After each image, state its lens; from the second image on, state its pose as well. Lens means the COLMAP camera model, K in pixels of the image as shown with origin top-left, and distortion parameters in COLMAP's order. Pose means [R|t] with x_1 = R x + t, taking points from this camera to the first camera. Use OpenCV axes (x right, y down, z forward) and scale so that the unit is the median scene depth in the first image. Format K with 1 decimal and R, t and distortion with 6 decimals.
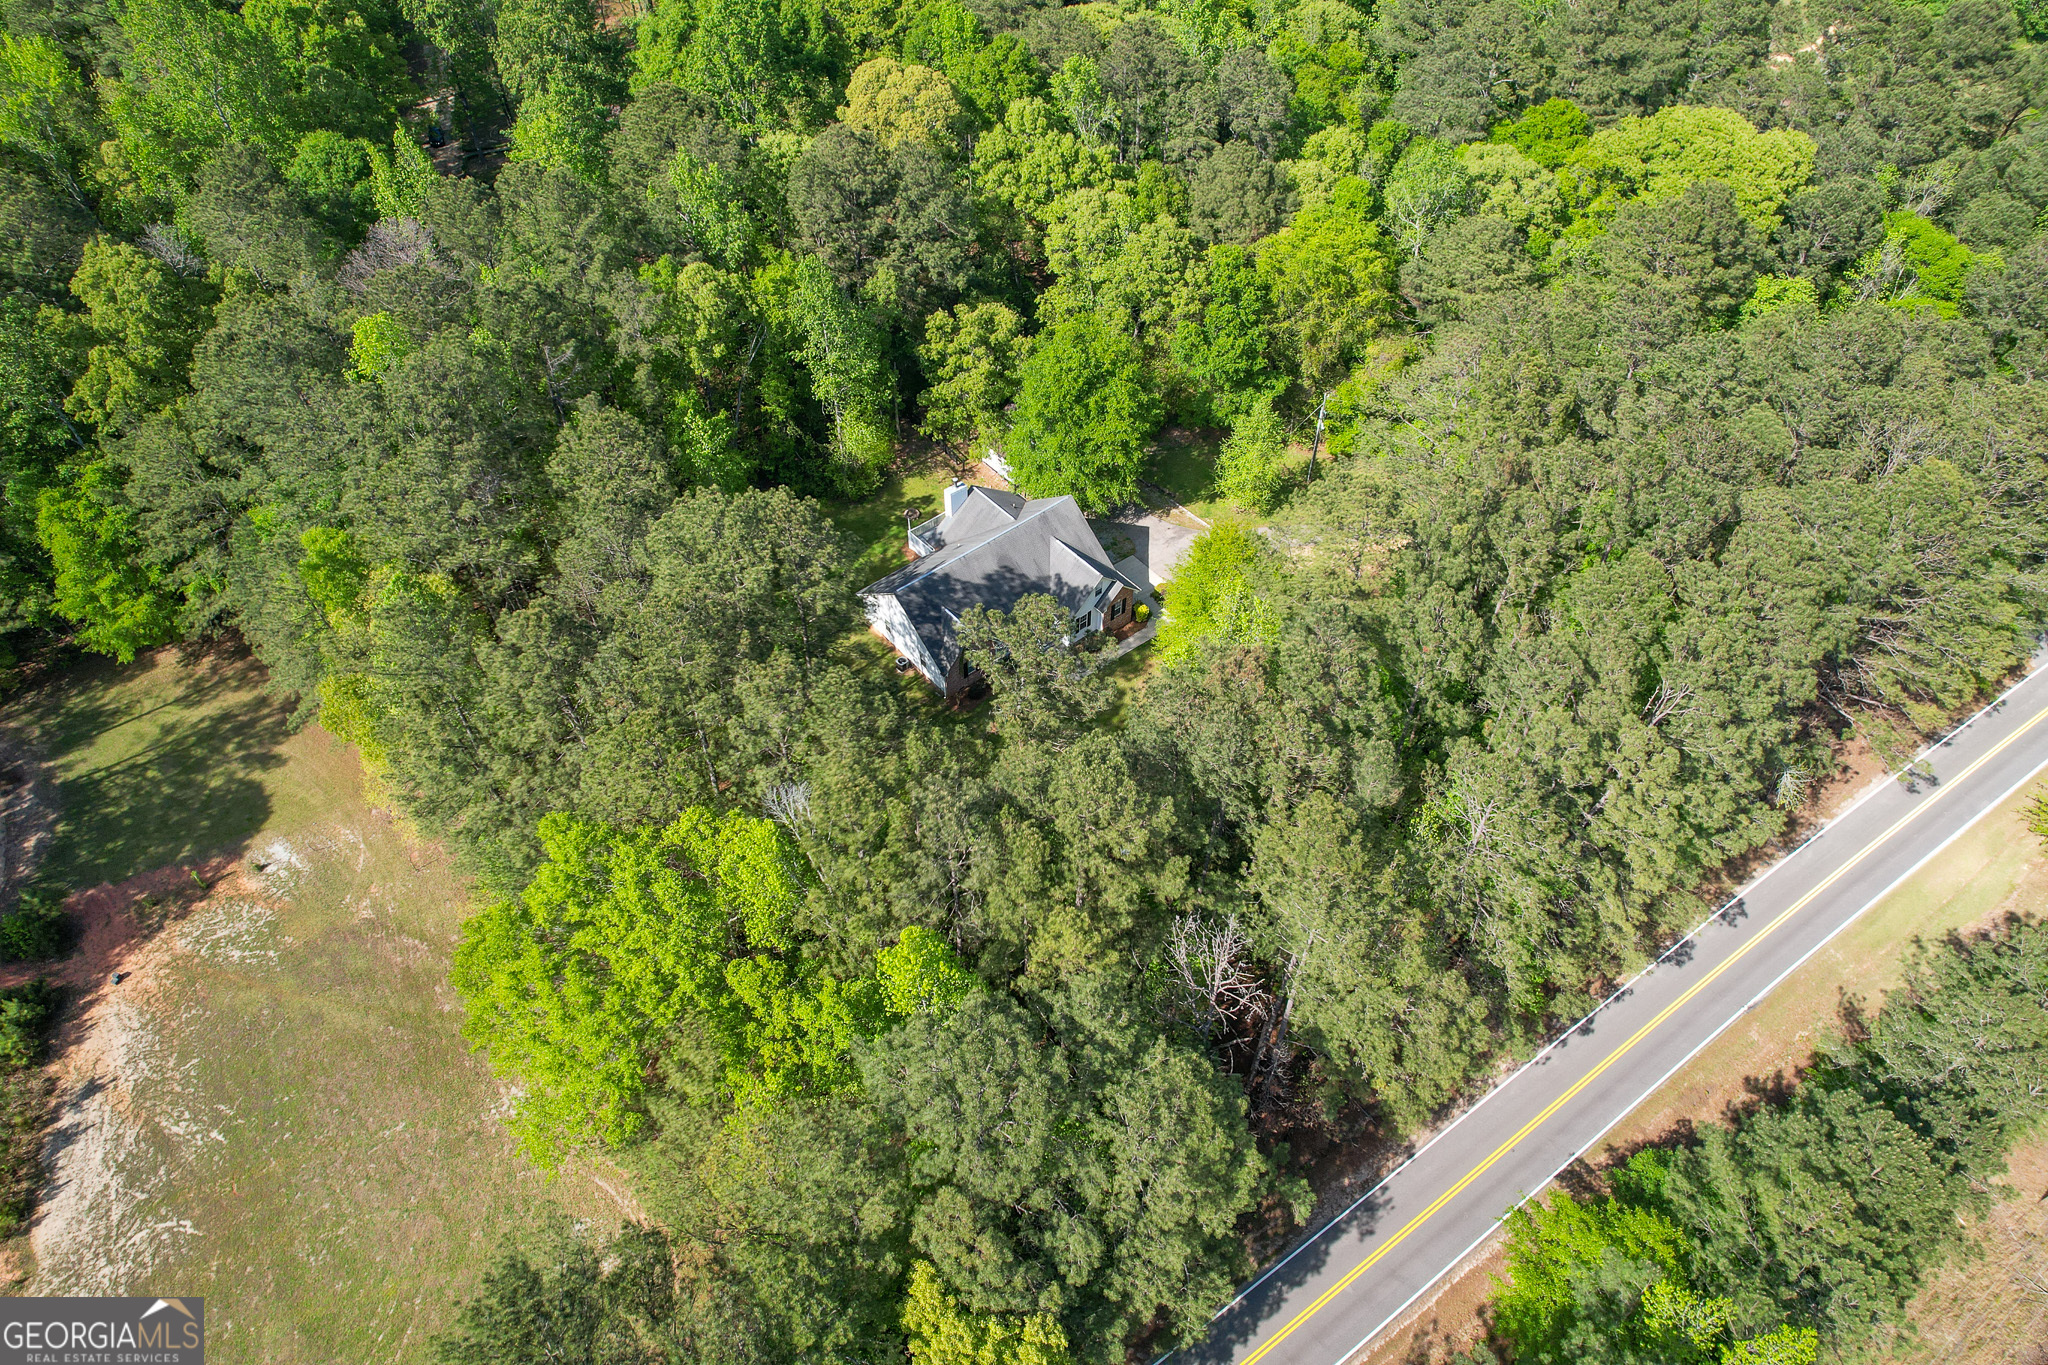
lens RADIAL K [[1311.8, 0, 1026.9], [0, 1311.8, 675.9], [0, 0, 1]] dist [-0.064379, 0.052638]
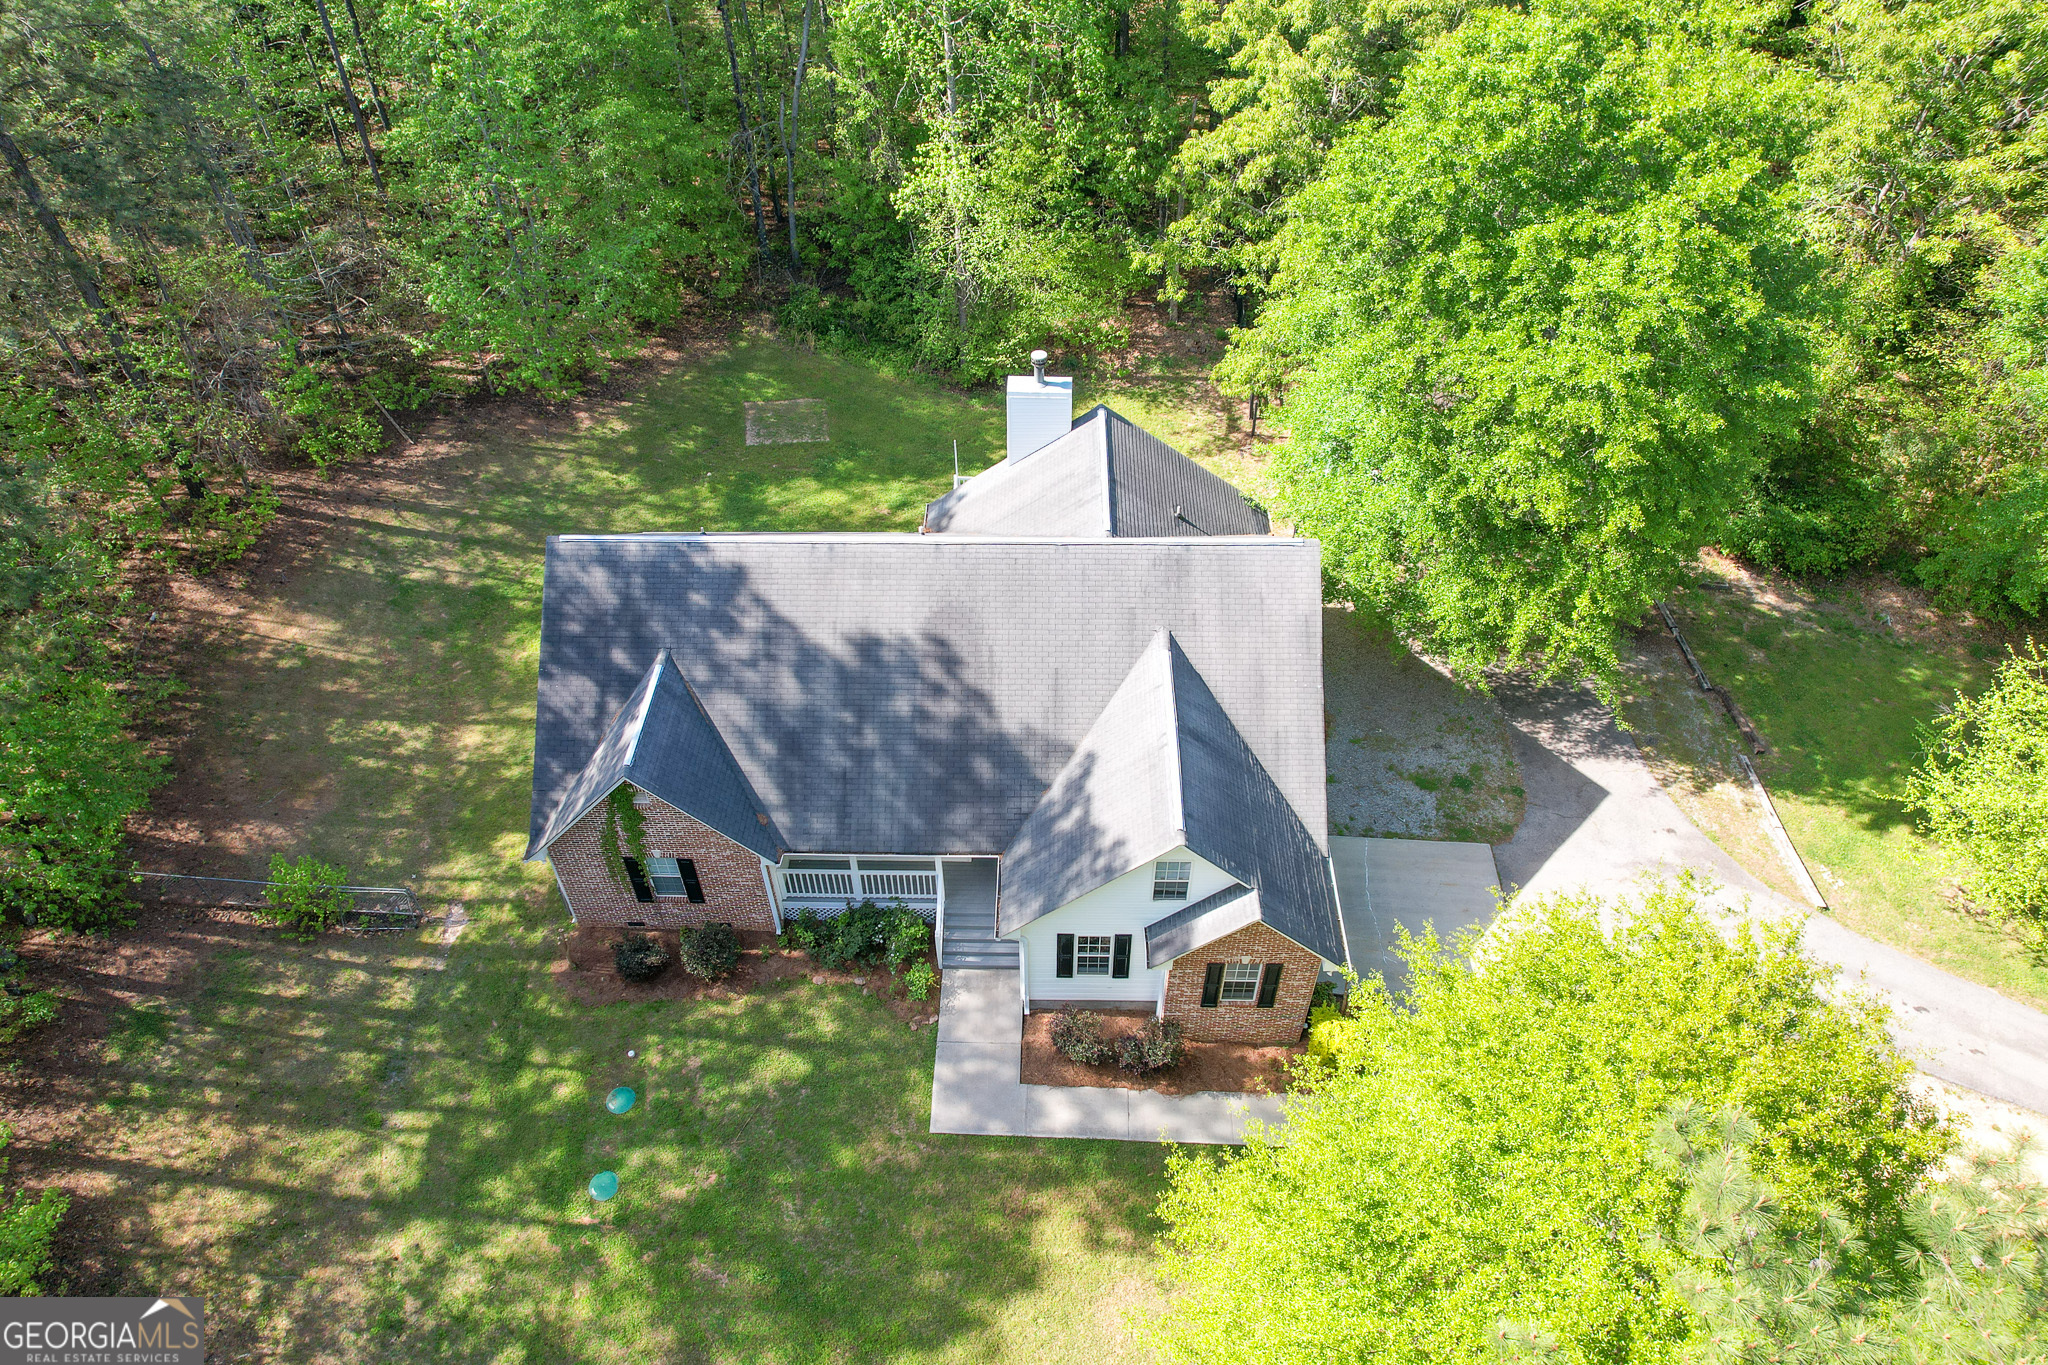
lens RADIAL K [[1327.8, 0, 1027.1], [0, 1327.8, 687.3], [0, 0, 1]] dist [-0.085016, 0.087499]
pose [[0.755669, 0.456245, -0.469898, 0.130326], [-0.480118, 0.873872, 0.076377, -0.099277], [0.445477, 0.167891, 0.879410, 0.707808]]
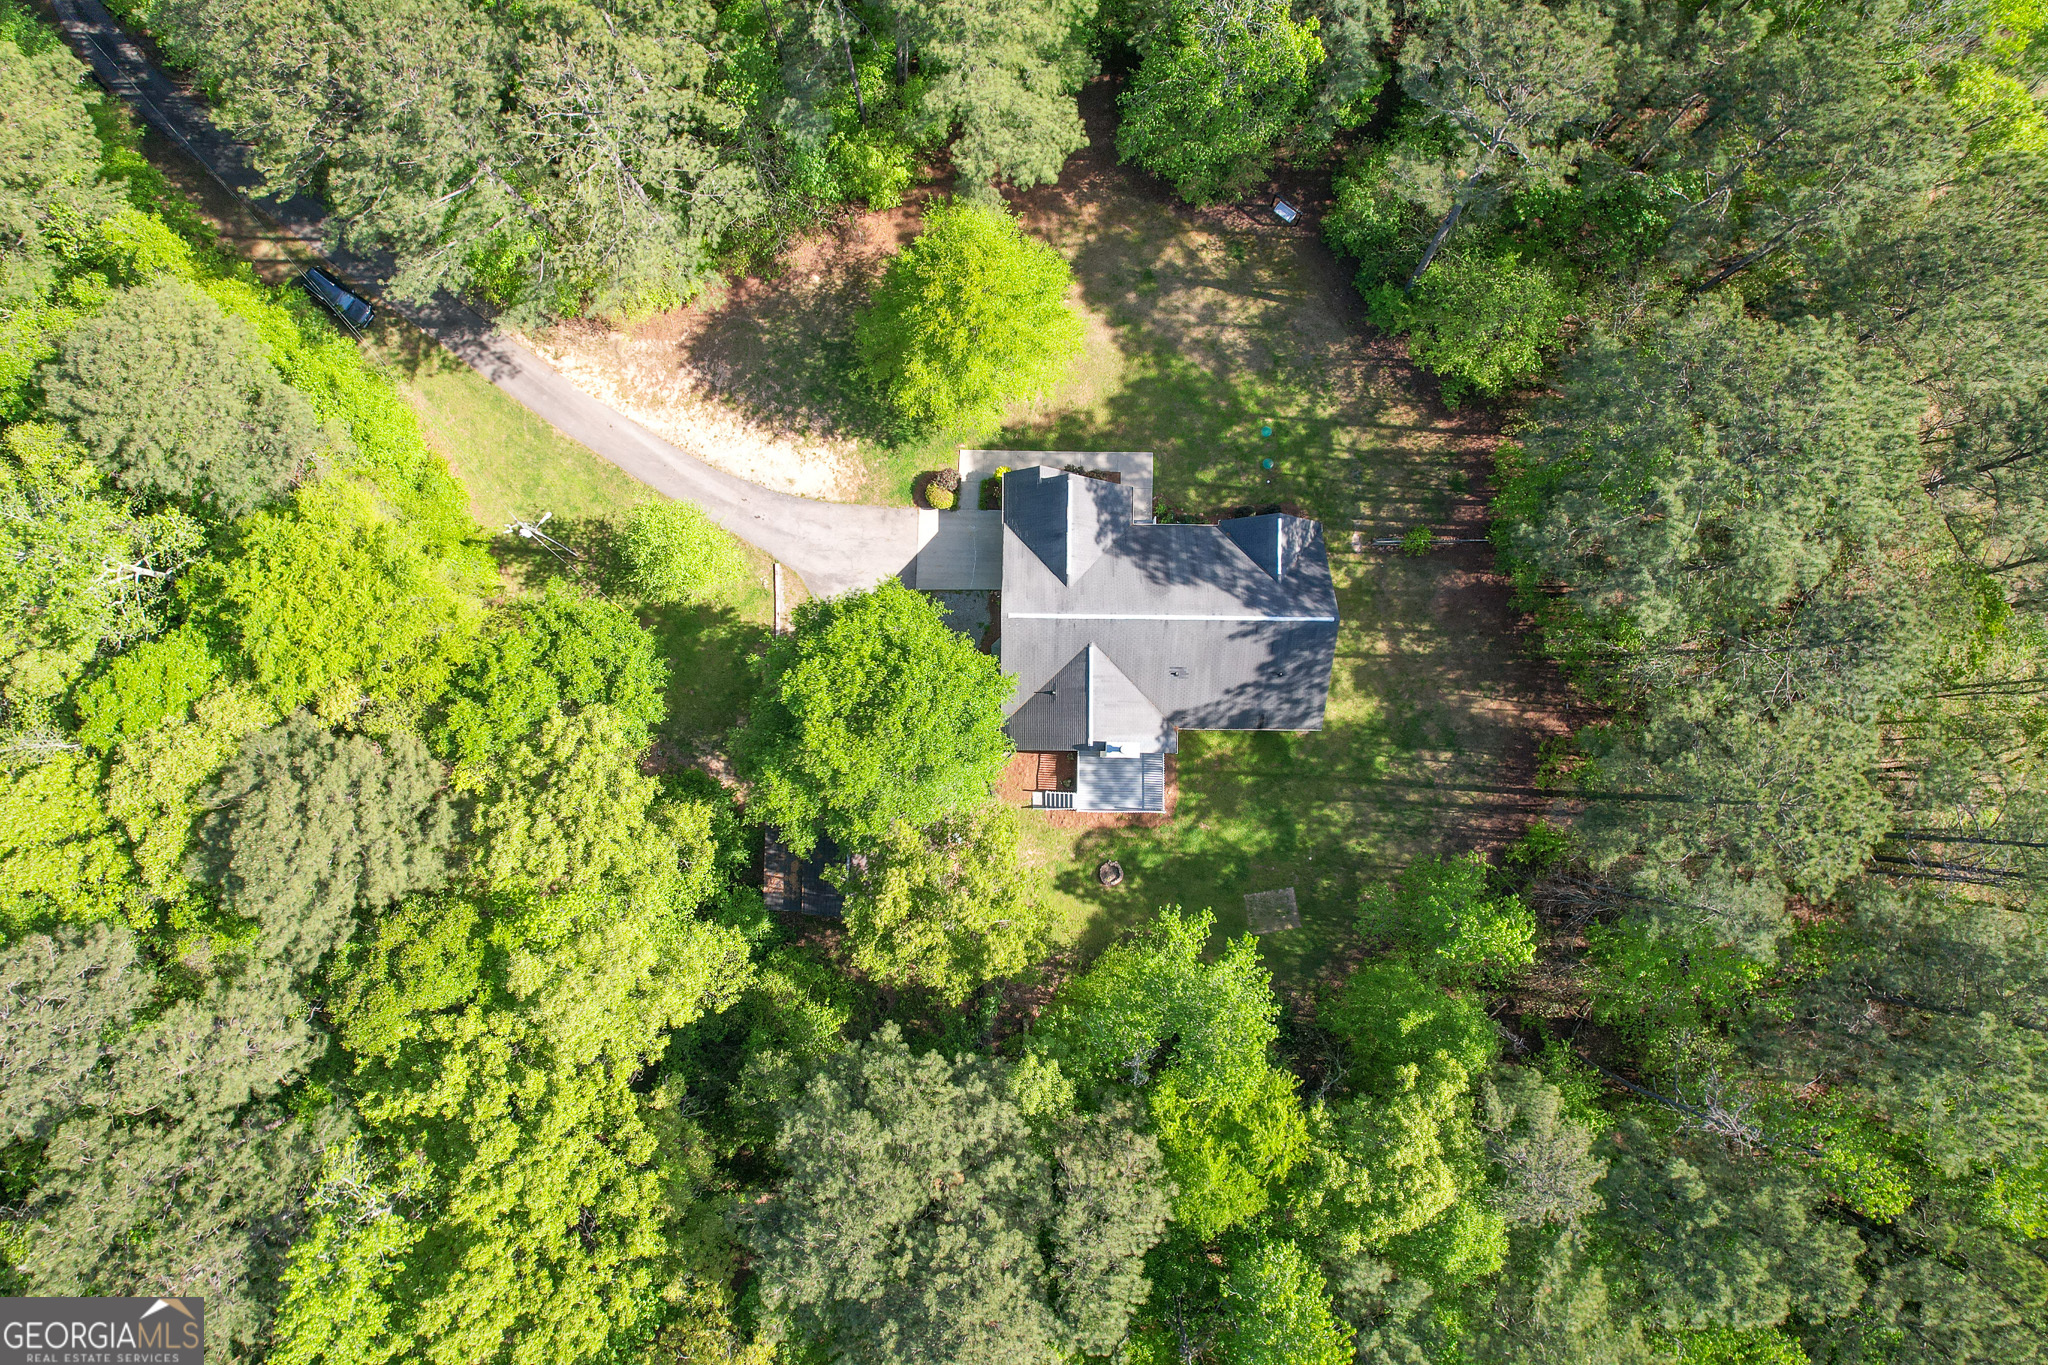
lens RADIAL K [[1301.6, 0, 1024.0], [0, 1301.6, 682.5], [0, 0, 1]] dist [-0.043532, 0.022056]
pose [[-0.761021, -0.647451, 0.040682, -0.022323], [0.482291, -0.522720, 0.702964, -0.584466], [-0.433869, 0.554591, 0.710061, 0.541018]]
